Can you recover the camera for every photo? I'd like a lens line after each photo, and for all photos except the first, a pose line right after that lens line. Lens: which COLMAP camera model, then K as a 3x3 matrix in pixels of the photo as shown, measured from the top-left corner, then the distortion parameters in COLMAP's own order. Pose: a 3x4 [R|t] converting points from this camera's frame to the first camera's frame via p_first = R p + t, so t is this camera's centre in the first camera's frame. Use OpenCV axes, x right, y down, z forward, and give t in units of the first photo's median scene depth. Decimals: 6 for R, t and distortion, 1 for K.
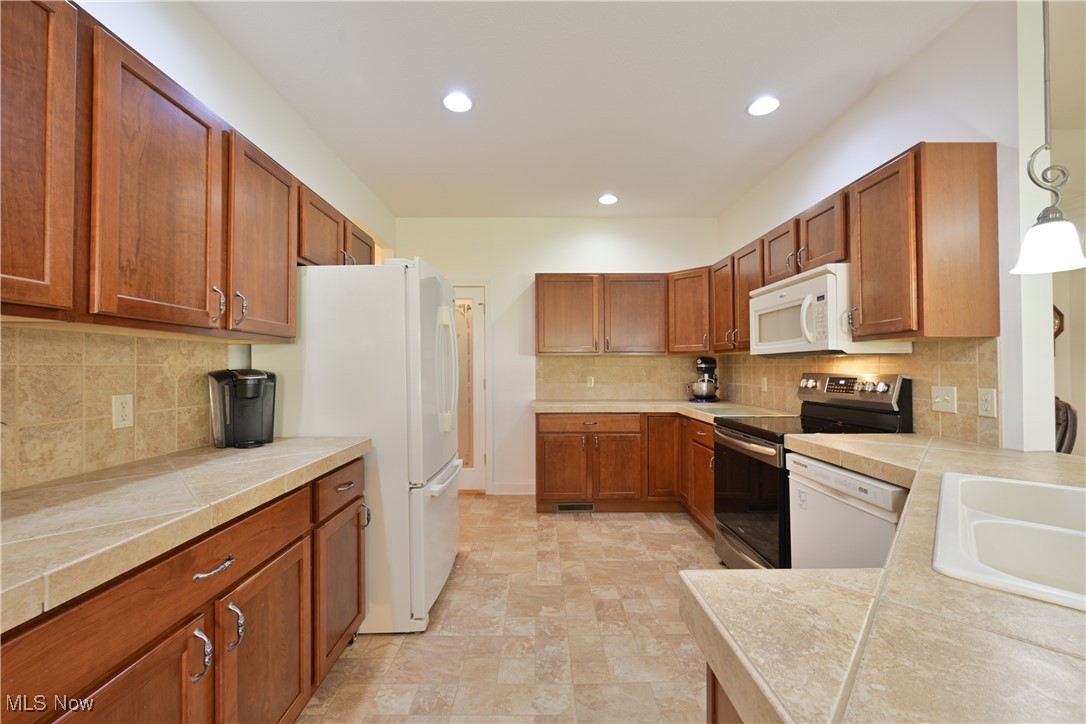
lens RADIAL K [[426.4, 0, 543.0], [0, 426.4, 362.0], [0, 0, 1]] dist [-0.000310, 0.000100]
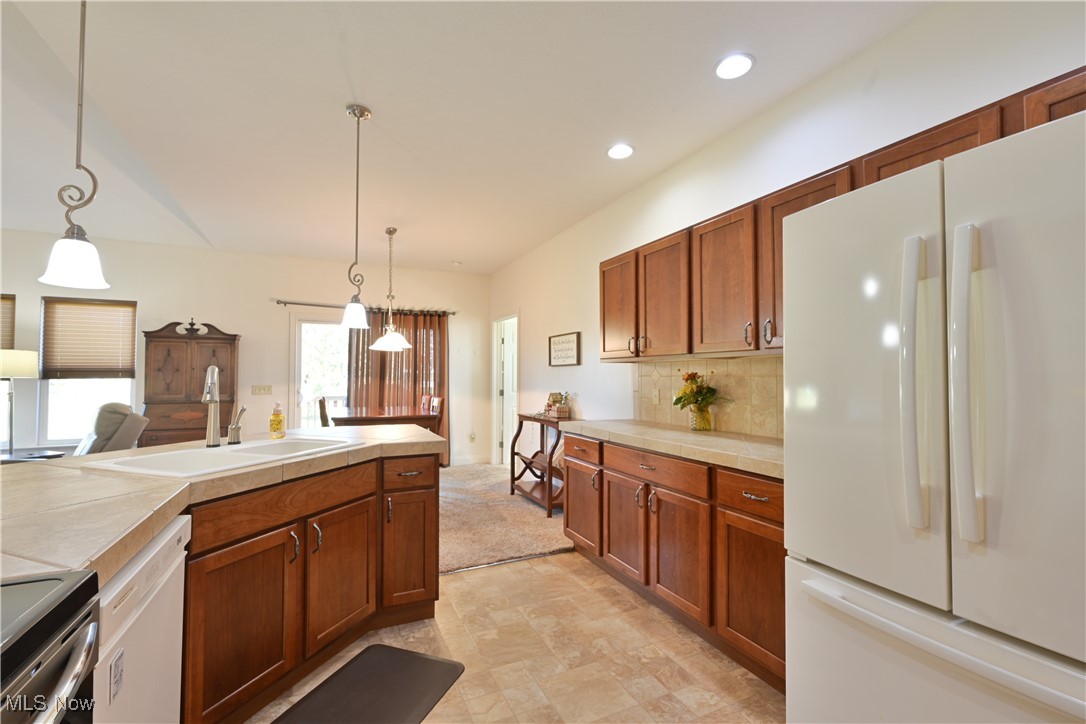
lens RADIAL K [[472.3, 0, 543.0], [0, 472.3, 362.0], [0, 0, 1]] dist [-0.000282, -0.000055]
pose [[-0.908725, -0.014140, -0.417156, 0.397062], [0.005152, 0.998970, -0.045085, 0.021933], [0.417364, -0.043119, -0.907716, 1.578951]]
